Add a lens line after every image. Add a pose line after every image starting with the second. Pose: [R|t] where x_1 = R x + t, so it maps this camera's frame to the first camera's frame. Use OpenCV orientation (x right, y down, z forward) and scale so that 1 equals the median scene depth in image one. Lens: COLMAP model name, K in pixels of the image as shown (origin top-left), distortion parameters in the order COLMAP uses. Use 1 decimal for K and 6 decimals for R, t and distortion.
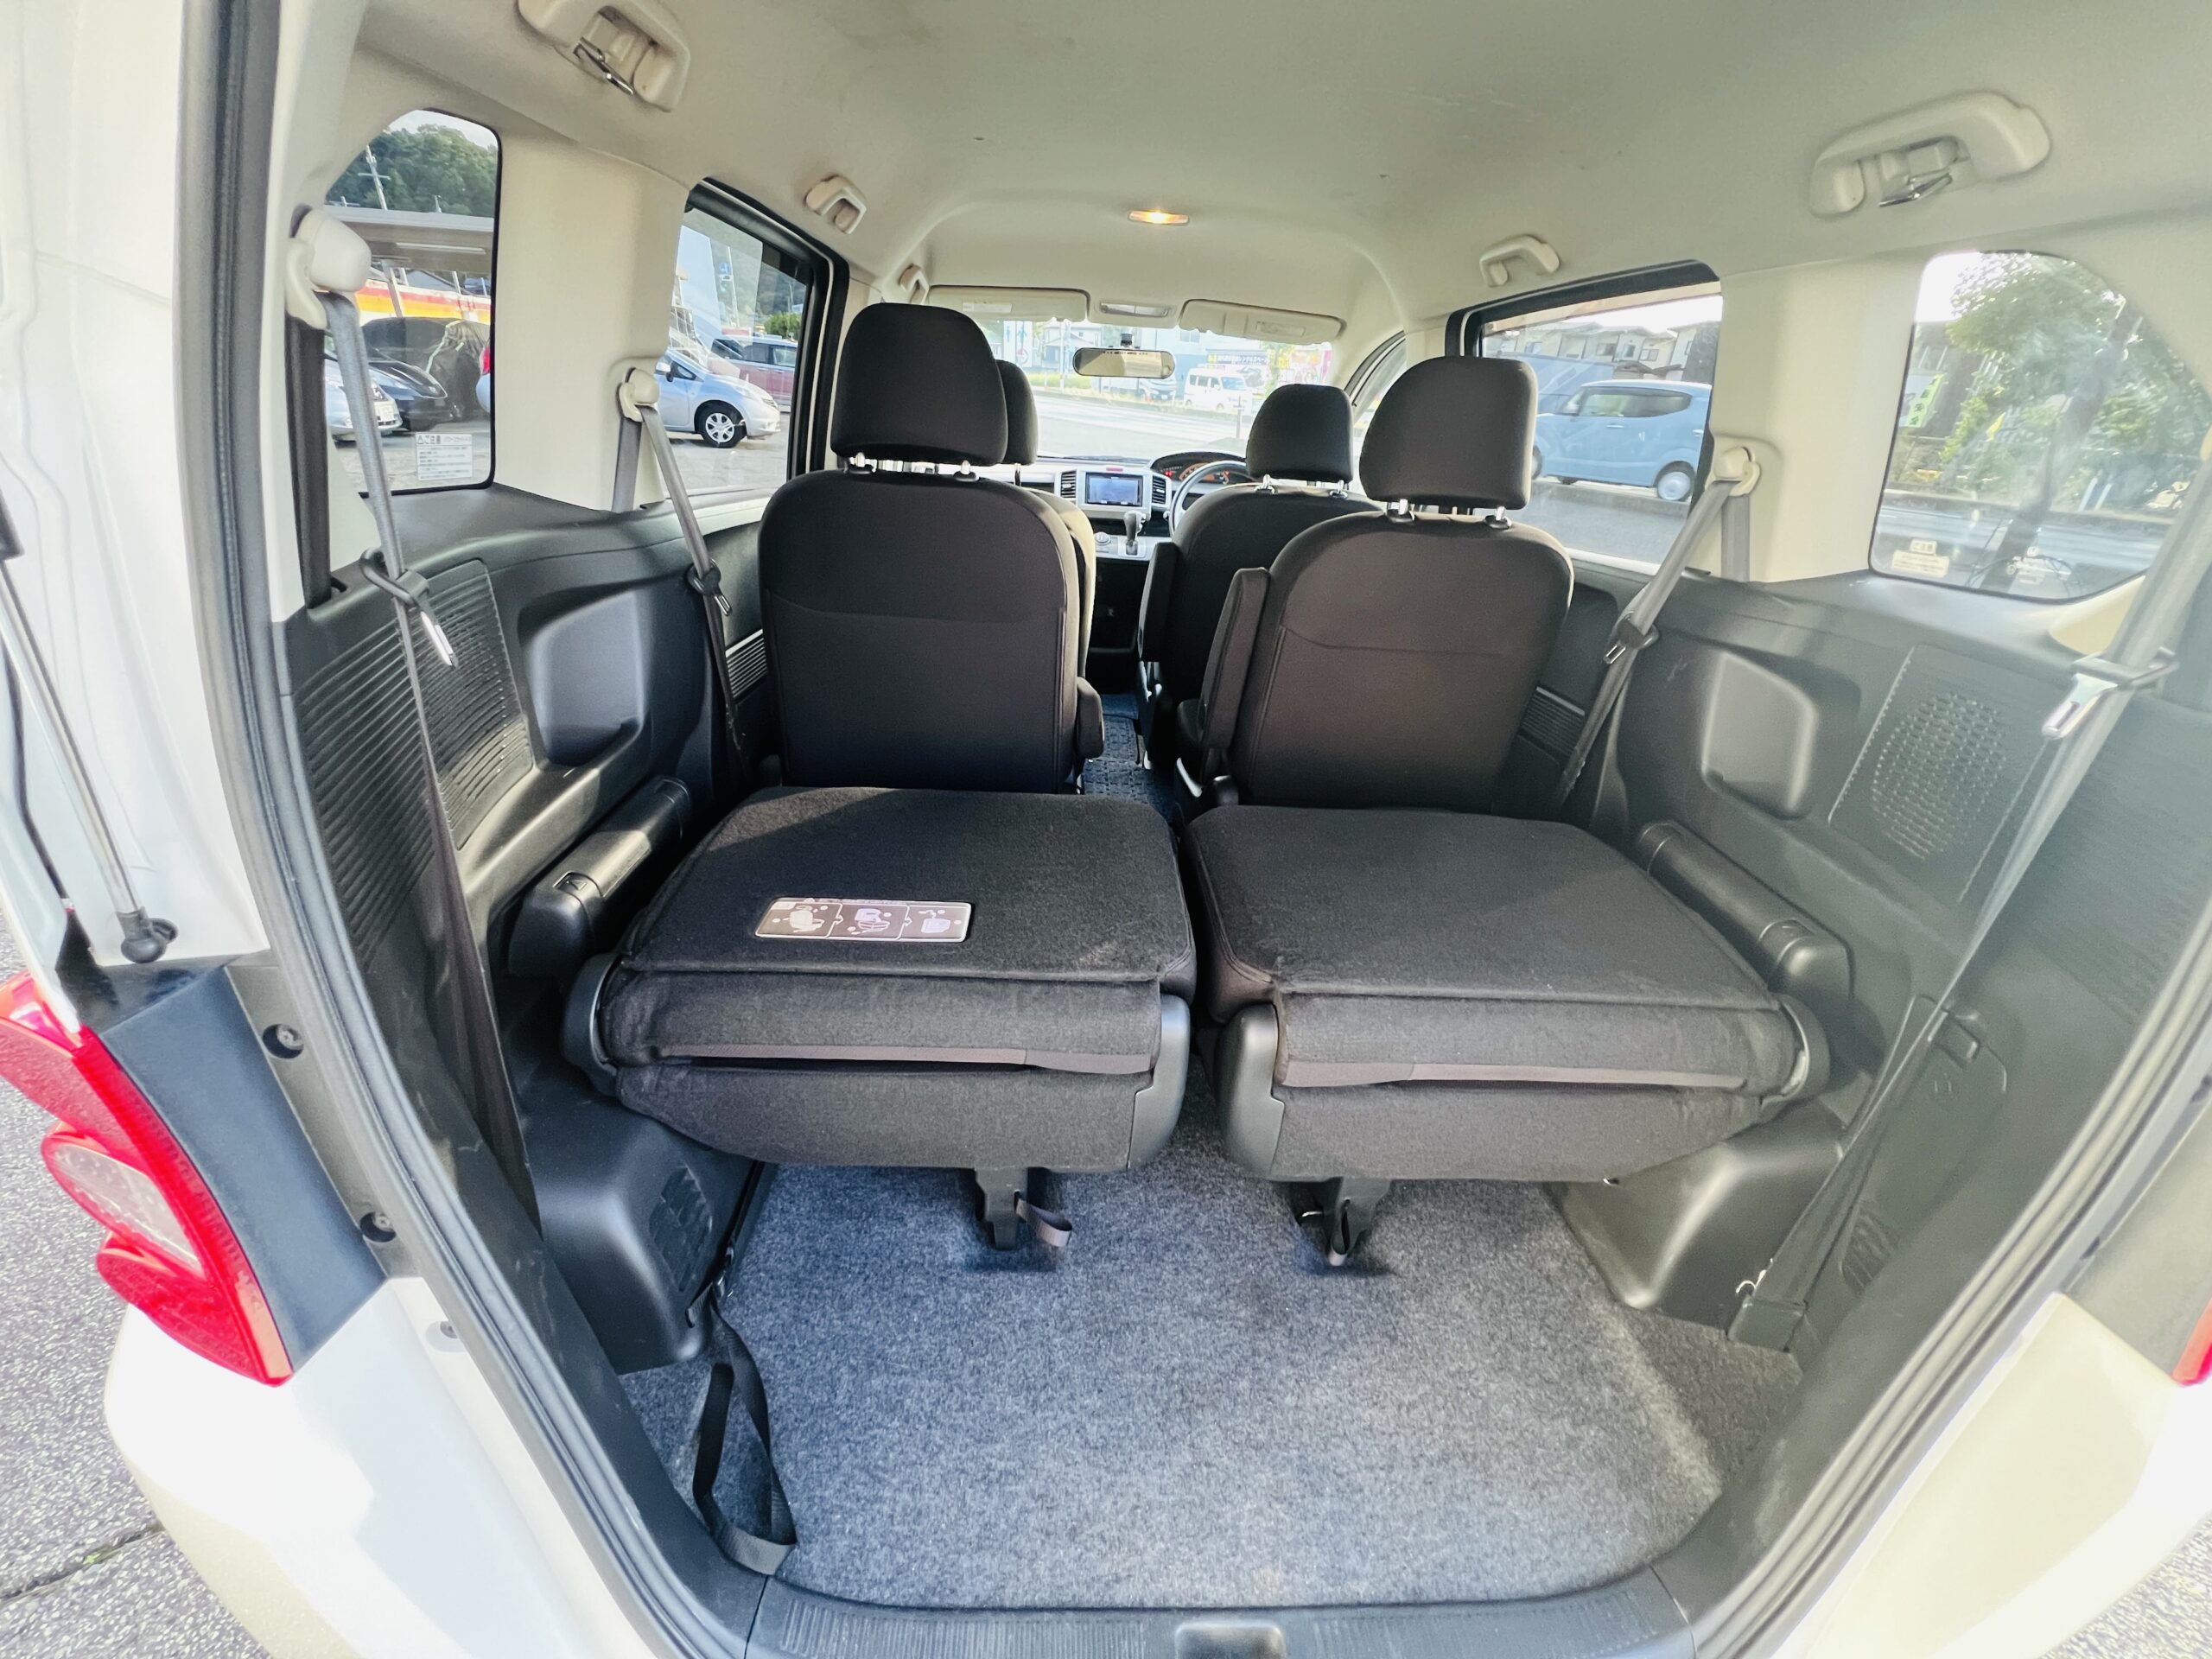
lens RADIAL K [[880.0, 0, 1103.7], [0, 880.0, 826.4], [0, 0, 1]] dist [-0.001048, 0.000100]
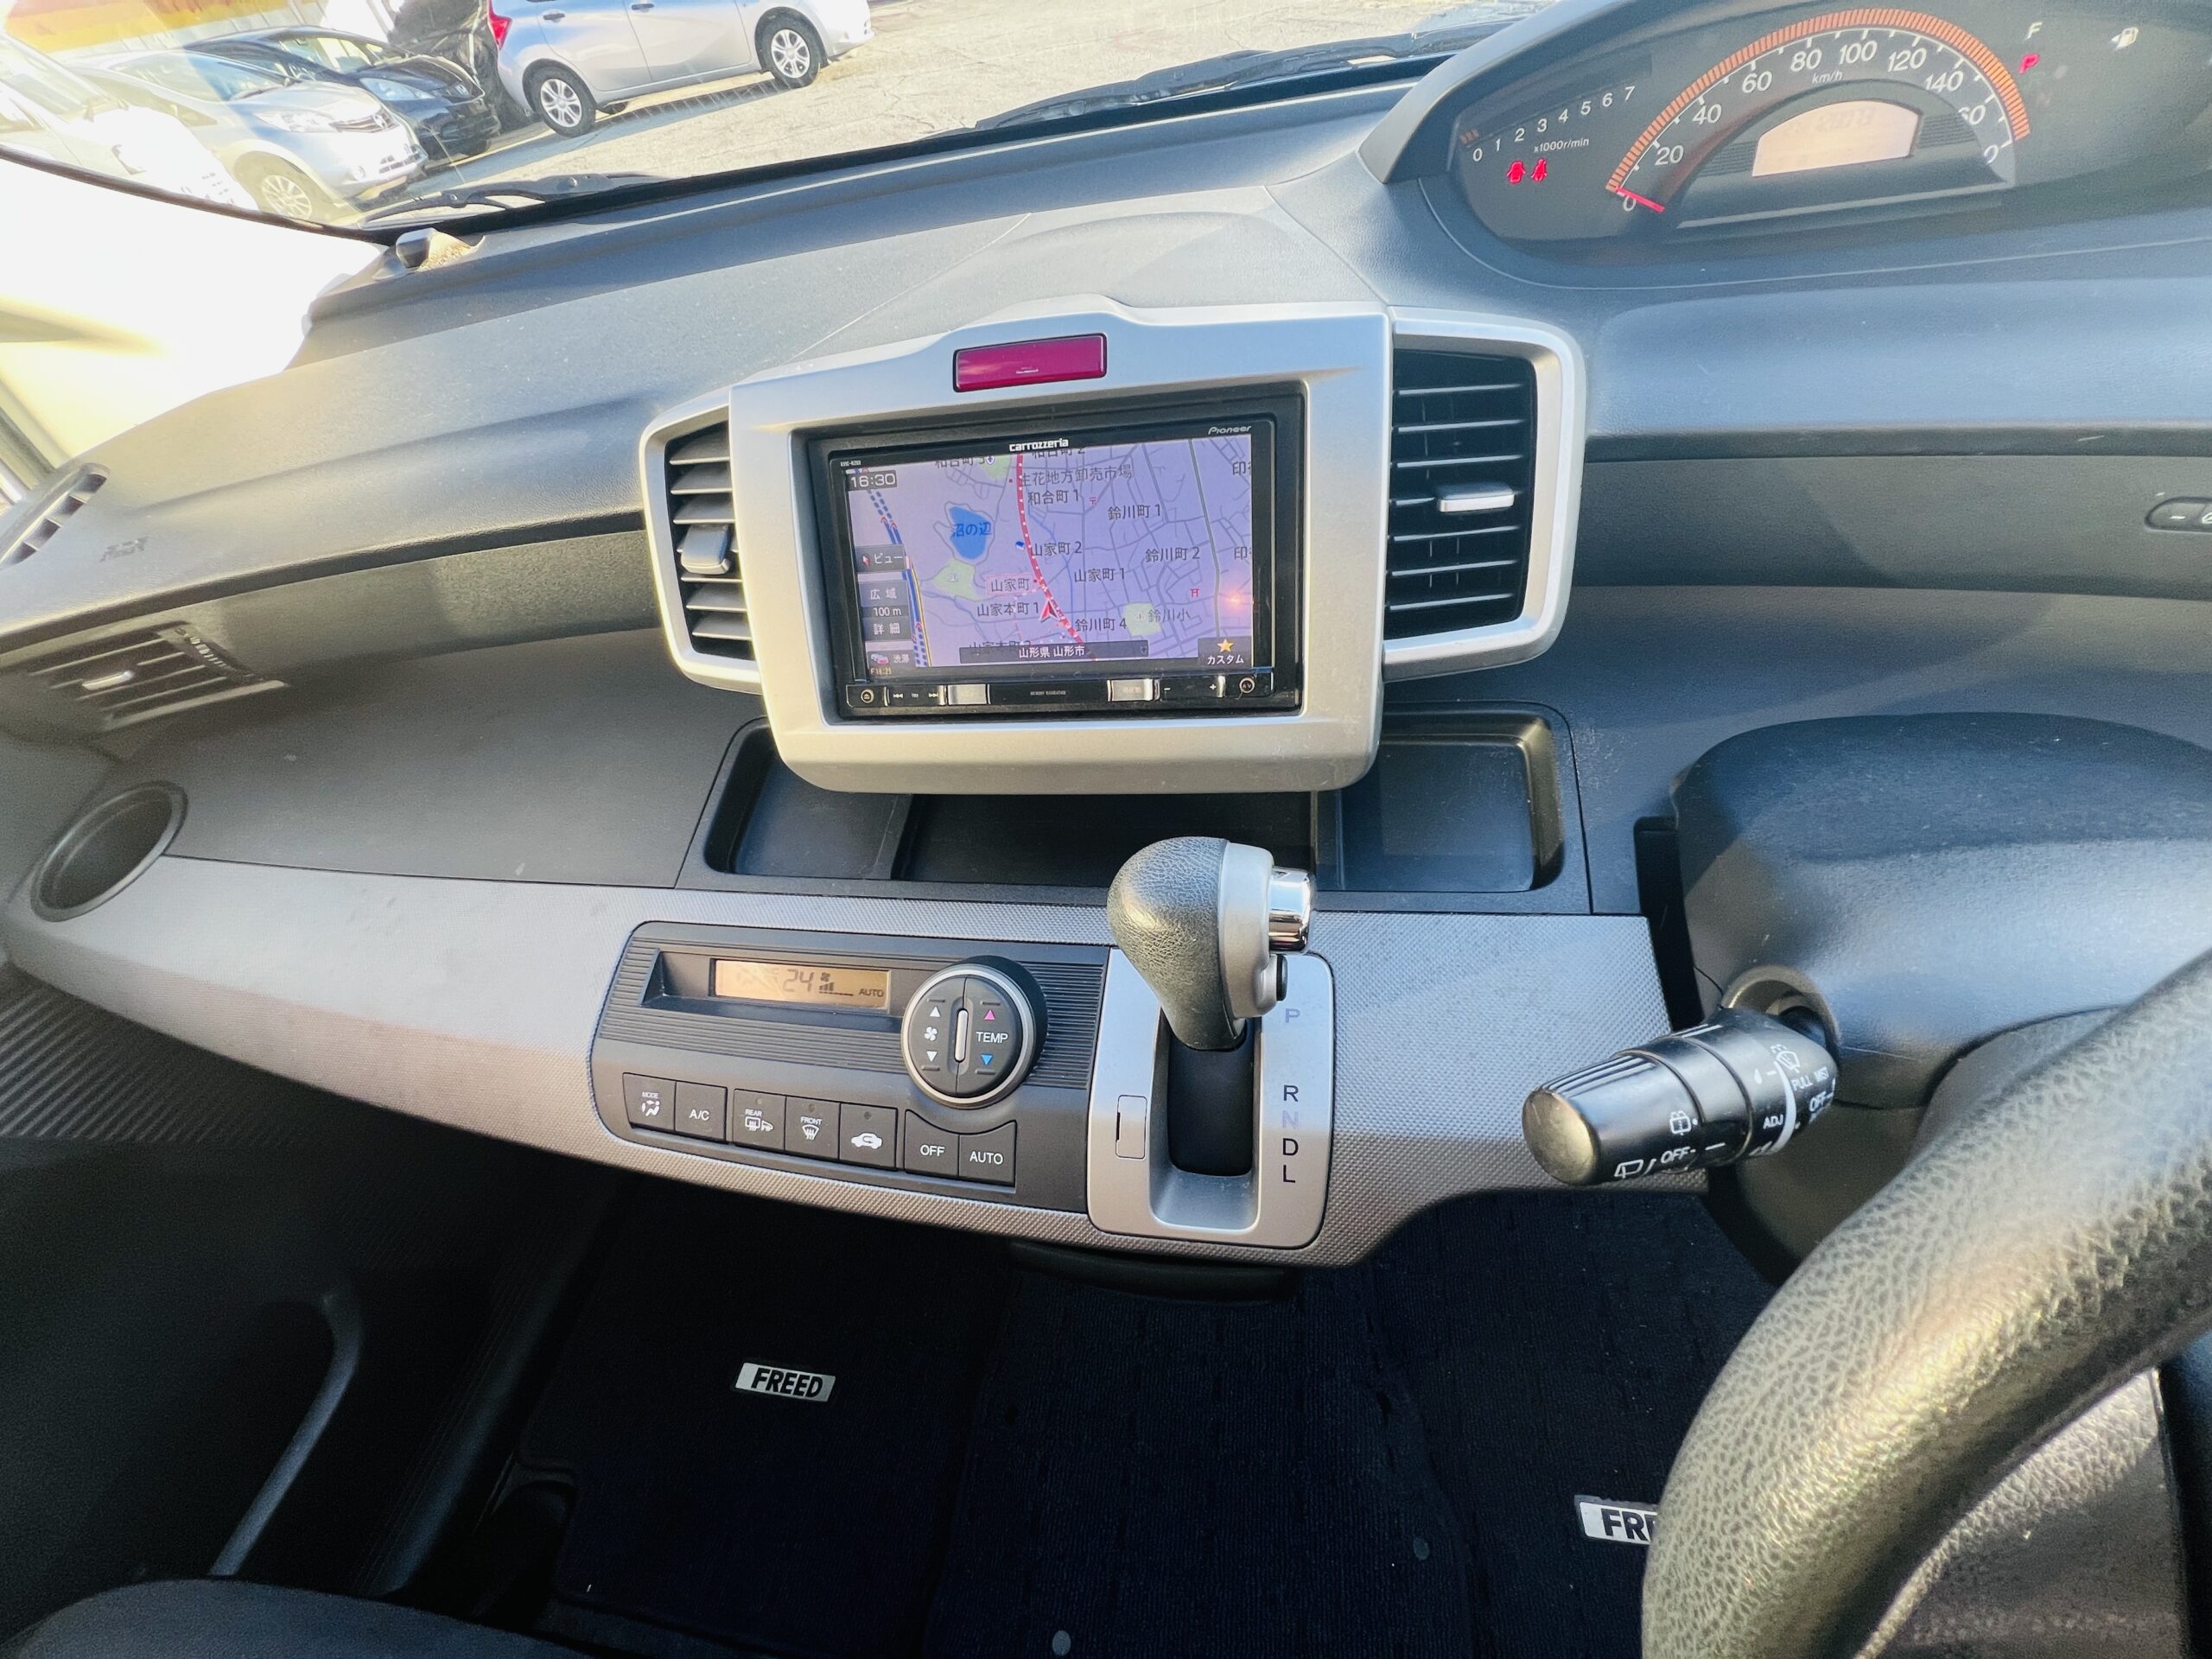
lens RADIAL K [[880.0, 0, 1108.4], [0, 880.0, 830.6], [0, 0, 1]] dist [-0.001048, 0.000100]
pose [[0.958983, -0.008638, -0.283332, 0.155163], [0.111542, 0.930399, 0.349166, -1.156117], [0.260596, -0.366447, 0.893200, 2.633288]]
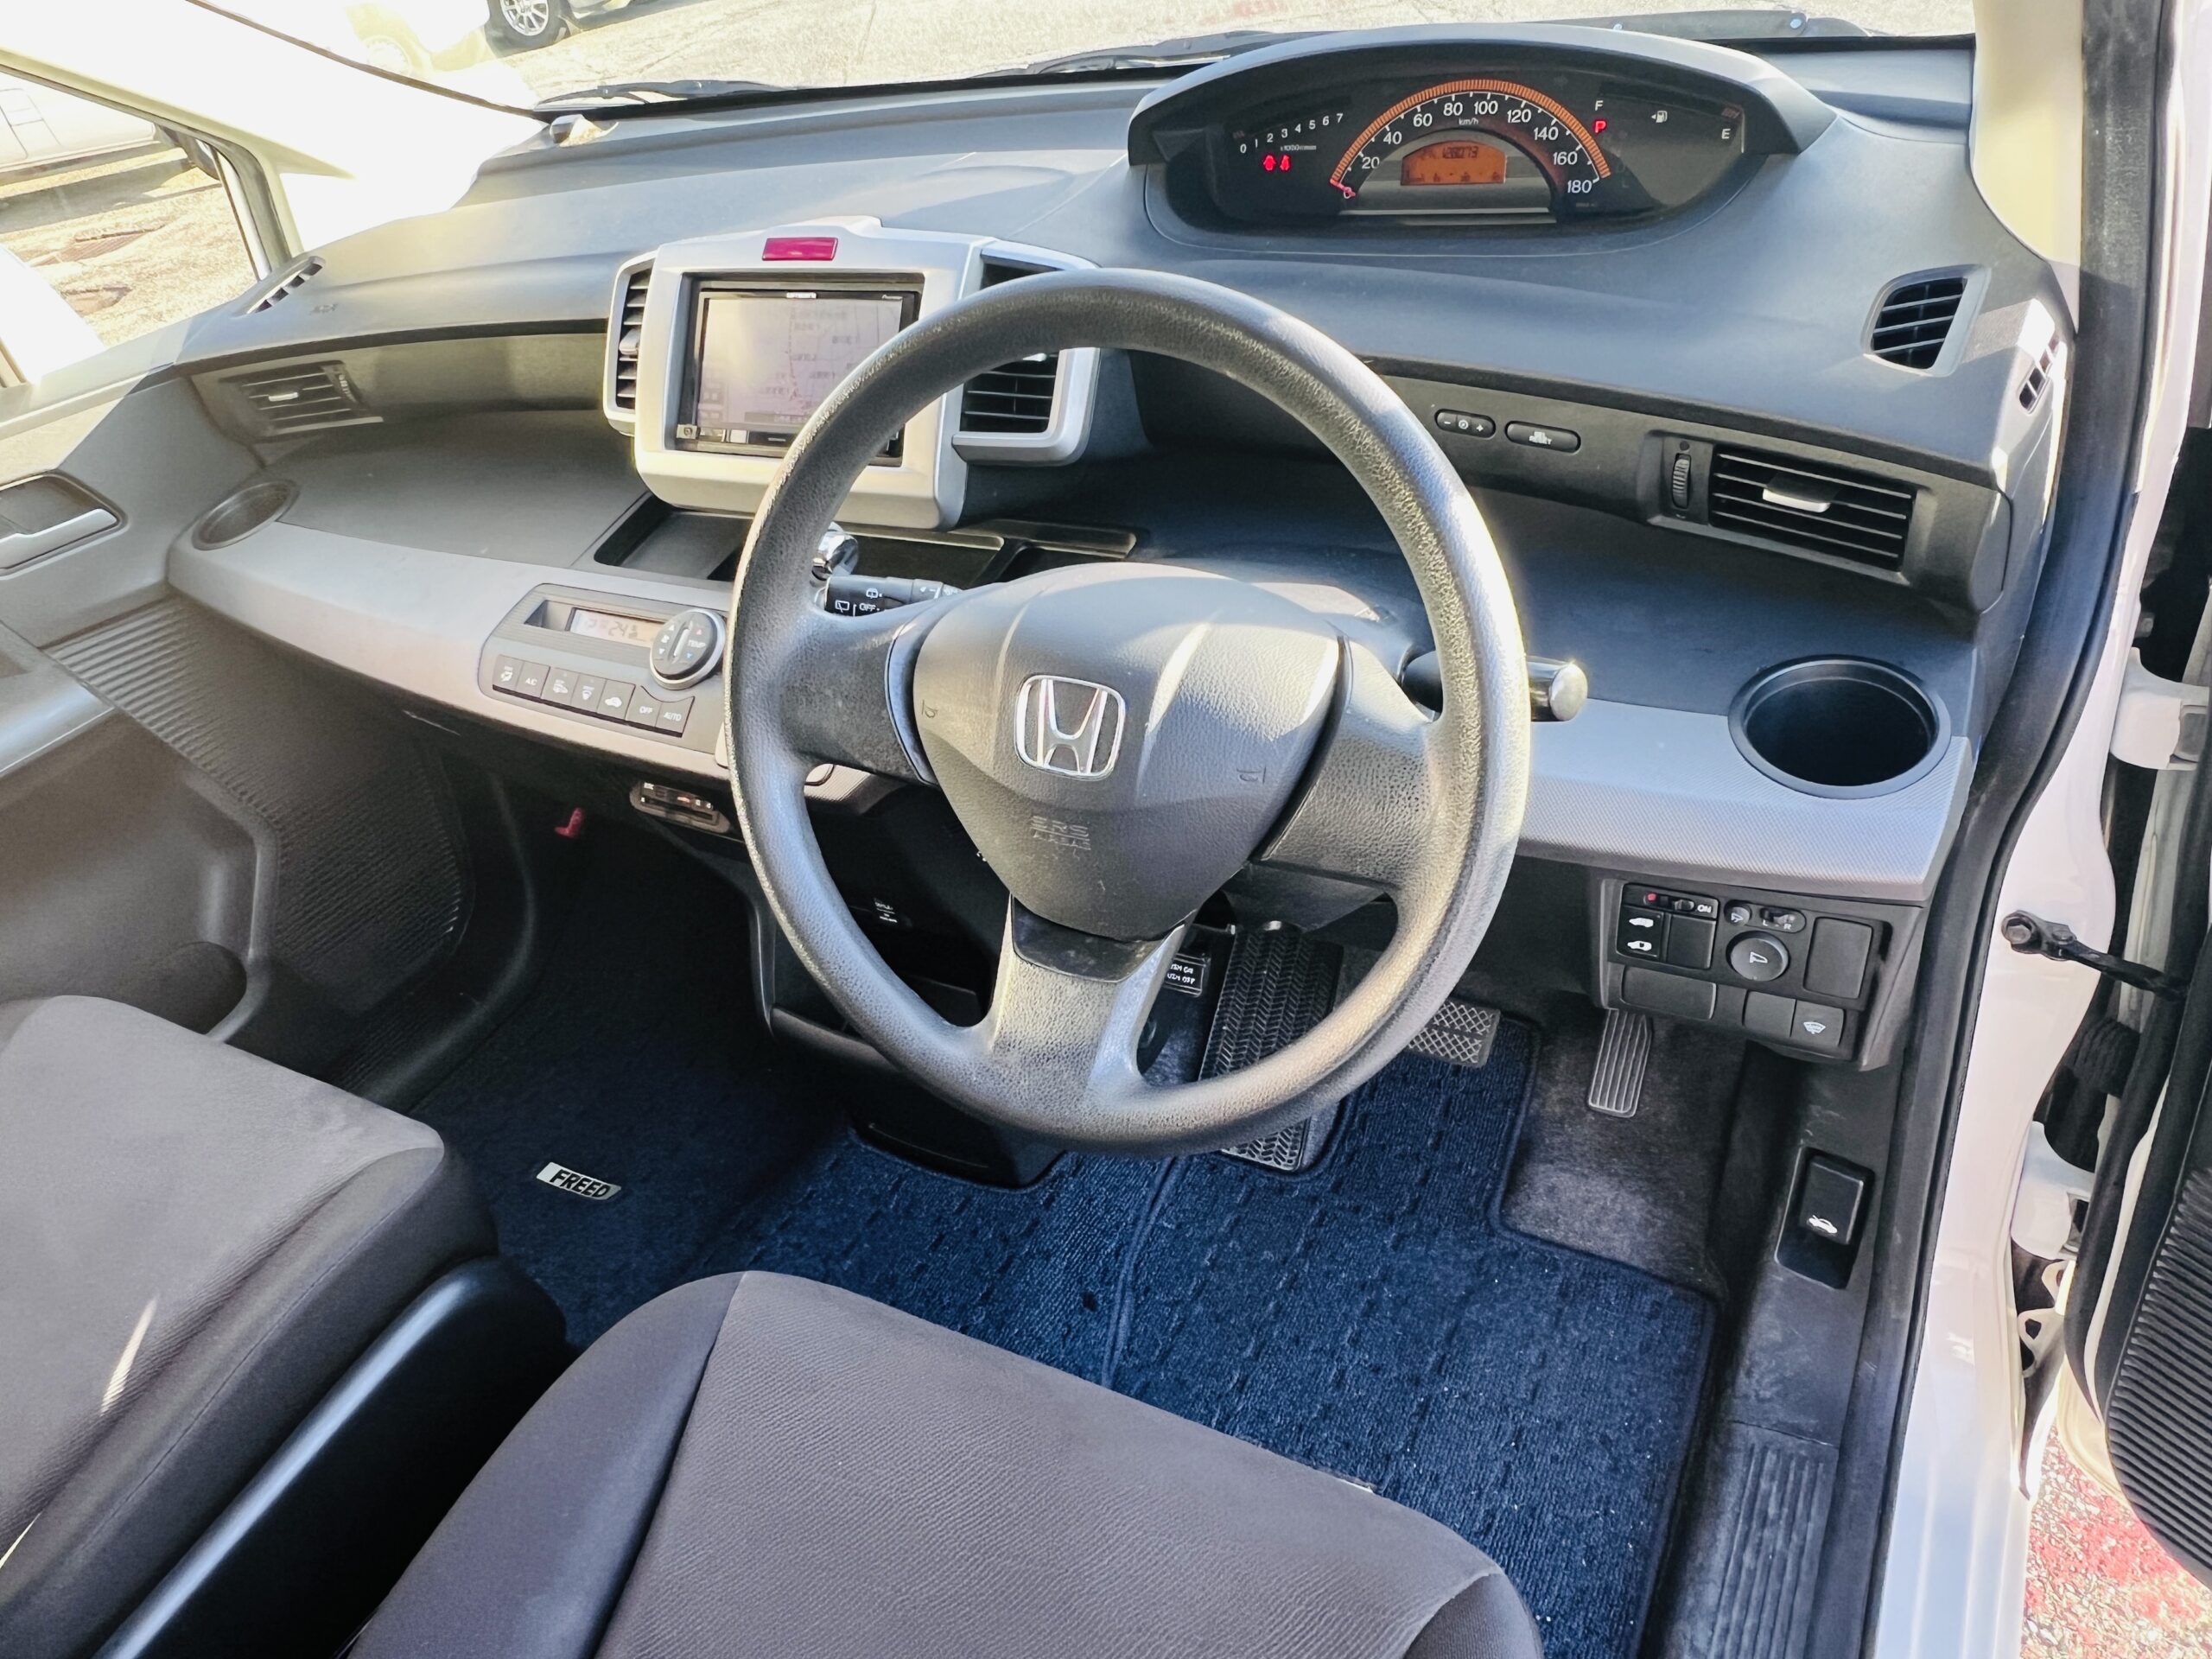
lens RADIAL K [[1503.5, 0, 1094.5], [0, 1503.5, 849.3], [0, 0, 1]] dist [-0.006852, 0.004261]
pose [[0.841570, 0.147285, -0.519680, 0.741938], [-0.039605, 0.976342, 0.212573, -1.045252], [0.538694, -0.158313, 0.827494, 2.229586]]
